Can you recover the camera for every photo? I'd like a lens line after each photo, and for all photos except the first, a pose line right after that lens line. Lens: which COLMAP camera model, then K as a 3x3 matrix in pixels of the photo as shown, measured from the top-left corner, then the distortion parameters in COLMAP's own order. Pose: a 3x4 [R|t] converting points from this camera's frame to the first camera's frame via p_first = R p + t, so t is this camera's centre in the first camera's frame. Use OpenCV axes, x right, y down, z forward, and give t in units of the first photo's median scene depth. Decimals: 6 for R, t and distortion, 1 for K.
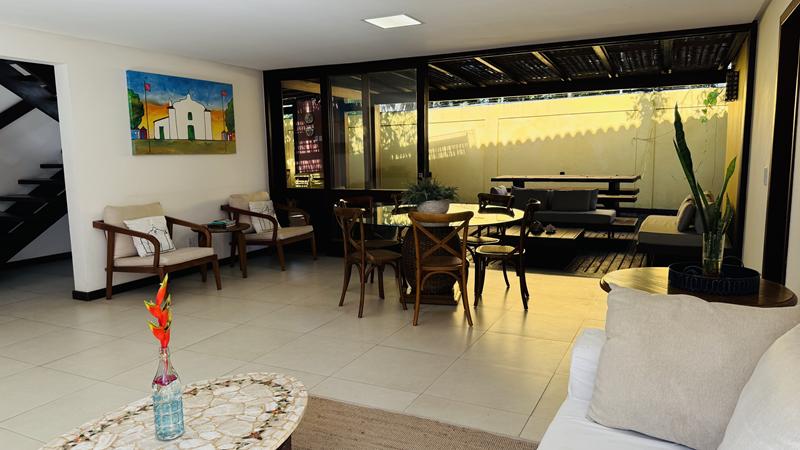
lens RADIAL K [[561.1, 0, 401.1], [0, 561.1, 233.3], [0, 0, 1]] dist [0.081088, -0.109358]
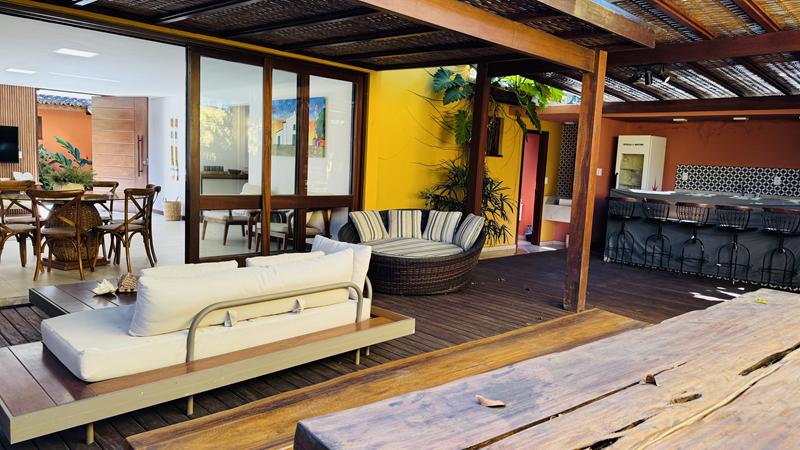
lens RADIAL K [[561.1, 0, 396.4], [0, 561.1, 227.2], [0, 0, 1]] dist [0.081088, -0.109358]
pose [[-0.330665, 0.111458, -0.937143, 0.508629], [-0.176498, 0.968178, 0.177425, -0.160884], [0.927097, 0.224072, -0.300471, 1.048622]]
